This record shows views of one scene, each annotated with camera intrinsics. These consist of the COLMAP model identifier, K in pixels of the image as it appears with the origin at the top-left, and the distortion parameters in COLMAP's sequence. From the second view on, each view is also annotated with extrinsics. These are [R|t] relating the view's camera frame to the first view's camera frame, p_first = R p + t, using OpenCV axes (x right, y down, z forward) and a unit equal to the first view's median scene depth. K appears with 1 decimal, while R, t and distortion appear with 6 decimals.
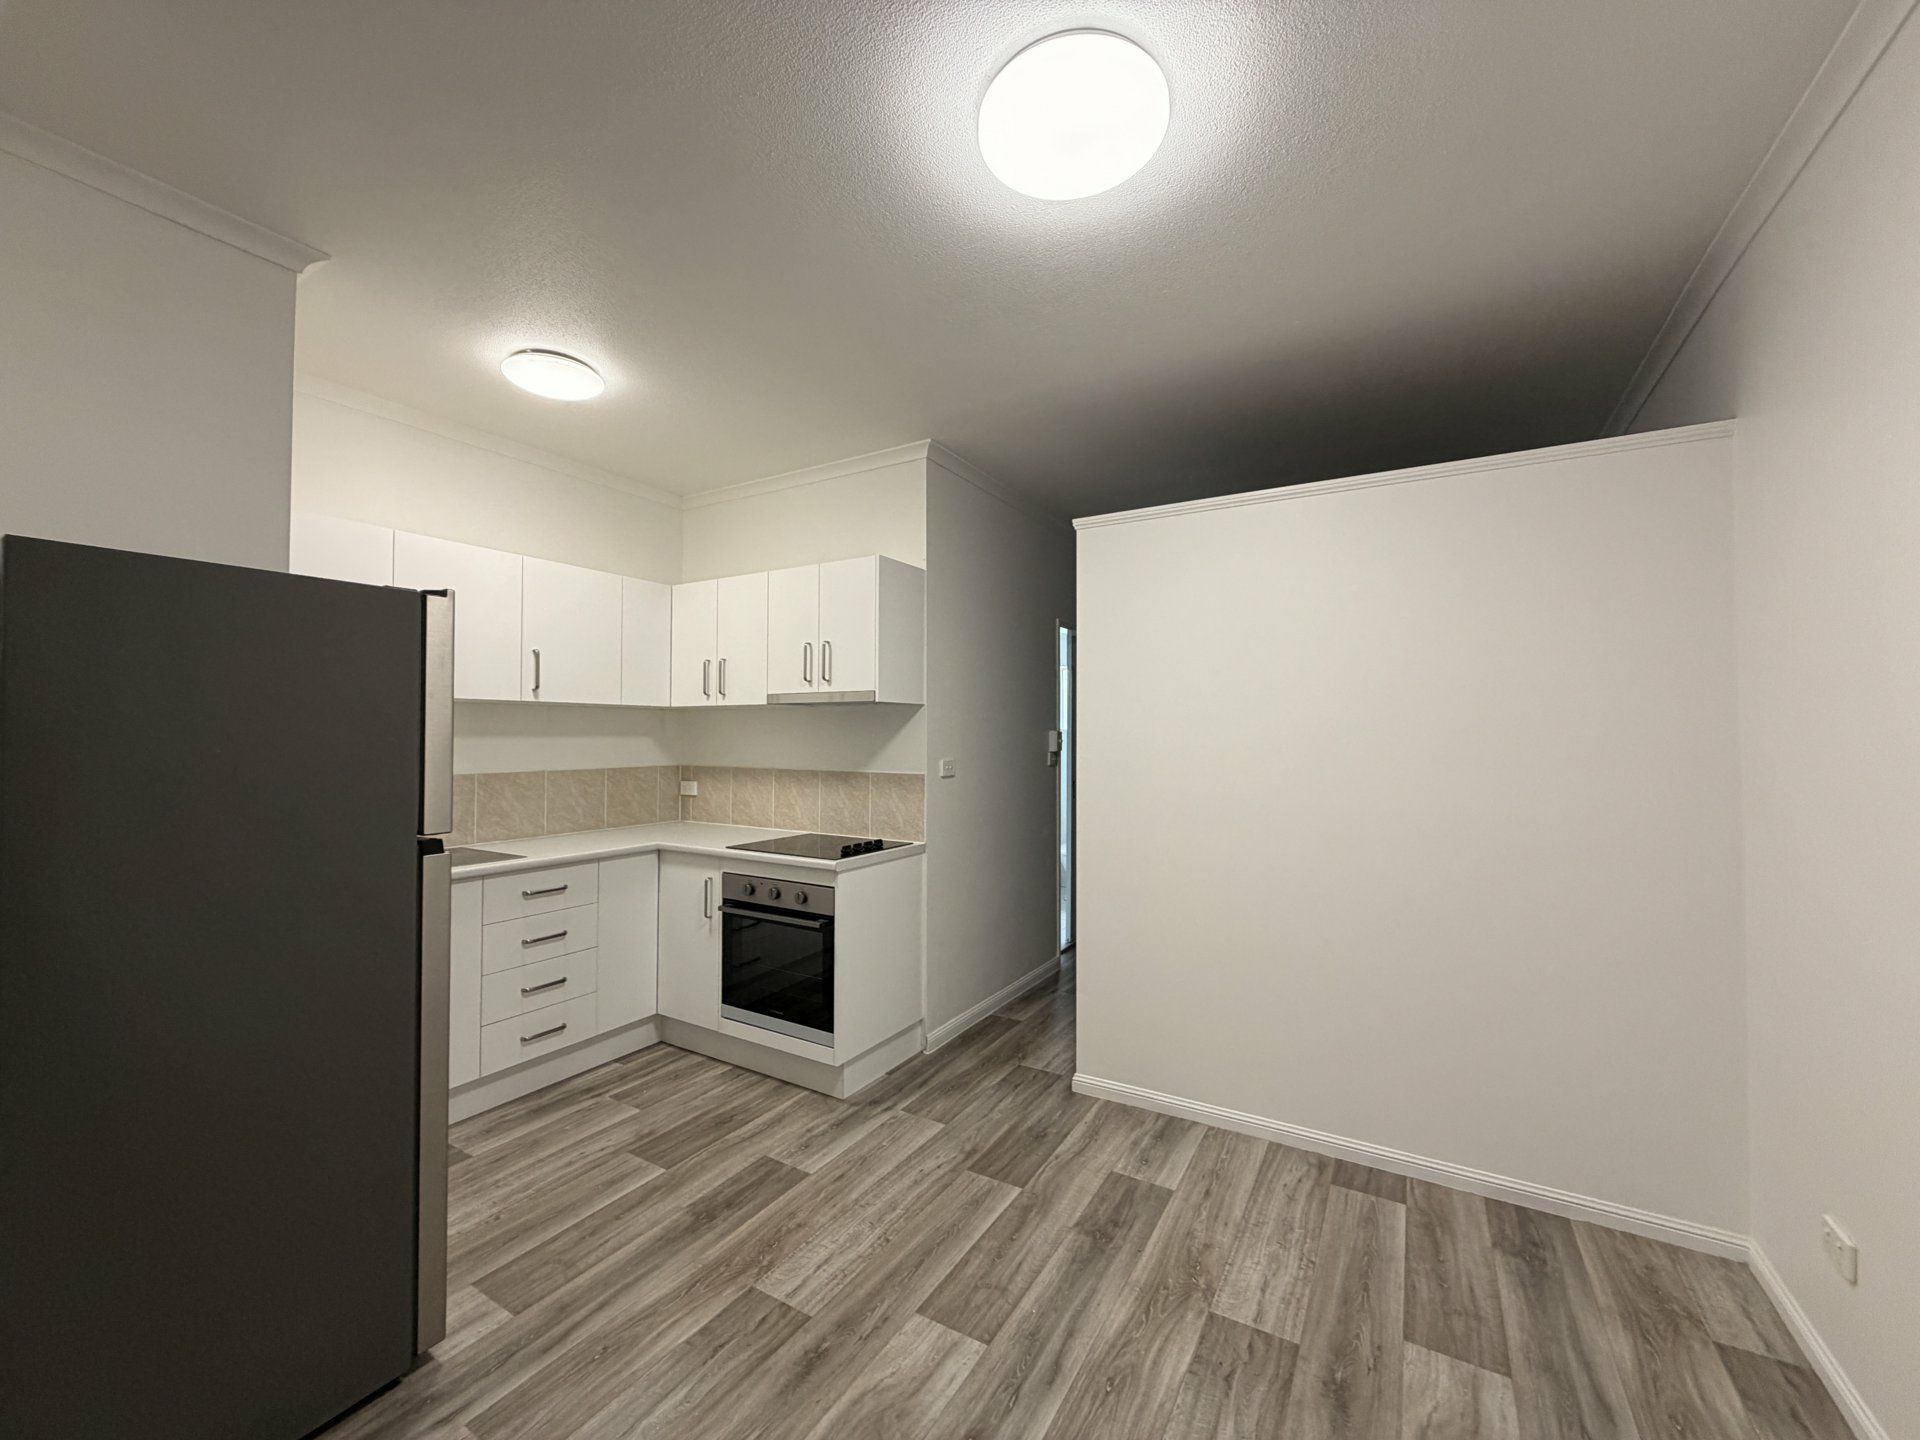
lens RADIAL K [[760.0, 0, 952.6], [0, 760.0, 722.8], [0, 0, 1]] dist [0.000116, 0.000415]
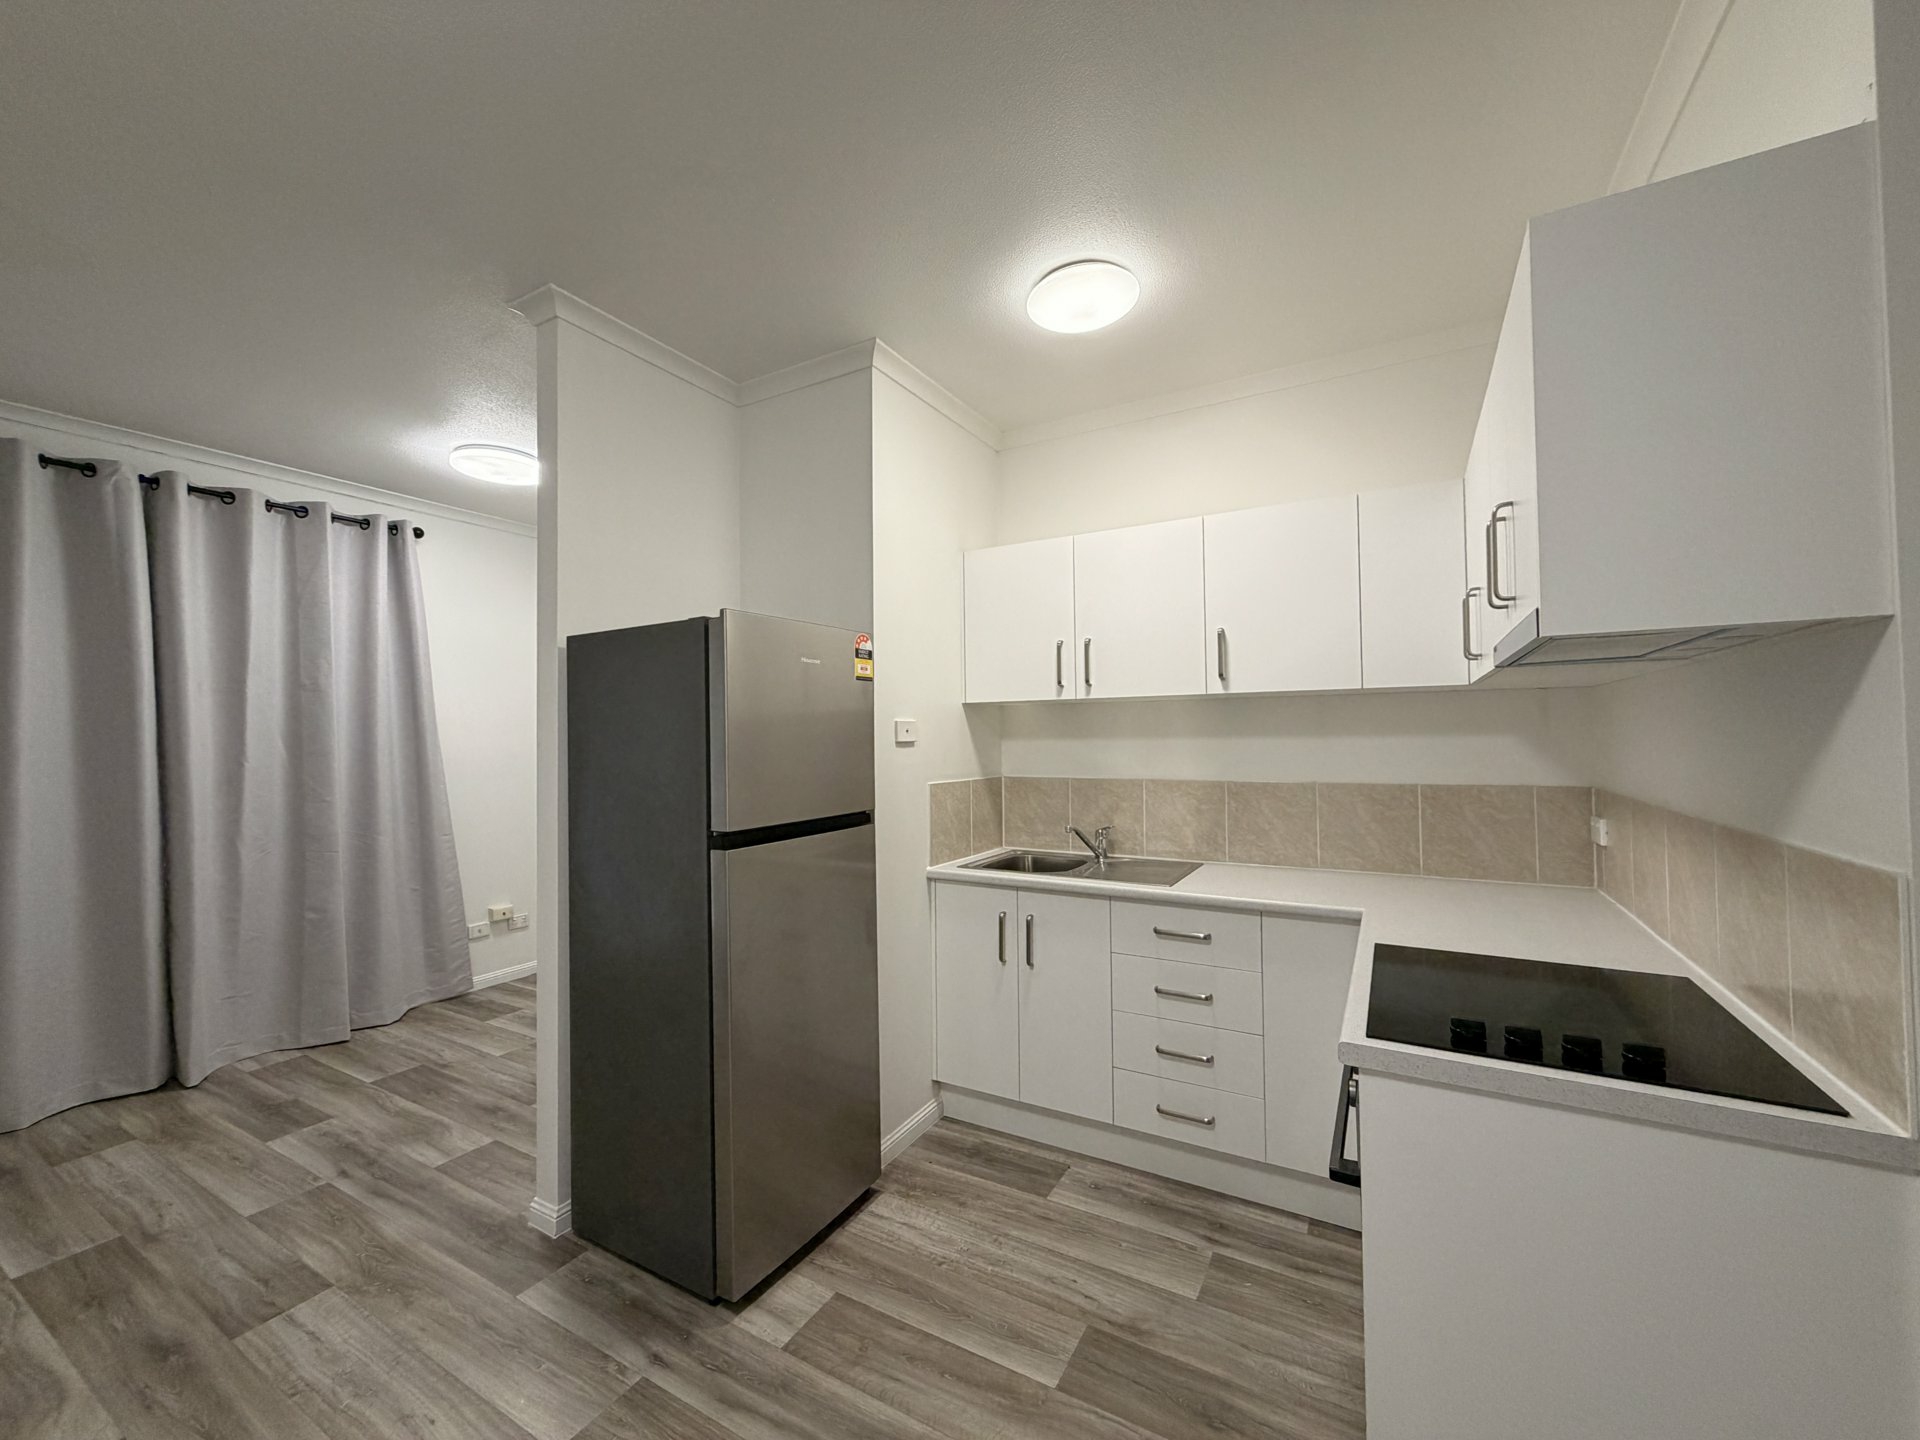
lens RADIAL K [[760.0, 0, 958.1], [0, 760.0, 724.0], [0, 0, 1]] dist [0.000116, 0.000415]
pose [[0.031296, -0.019117, -0.999327, 0.243176], [0.026241, 0.999488, -0.018298, 0.011401], [0.999166, -0.025651, 0.031781, 0.733732]]
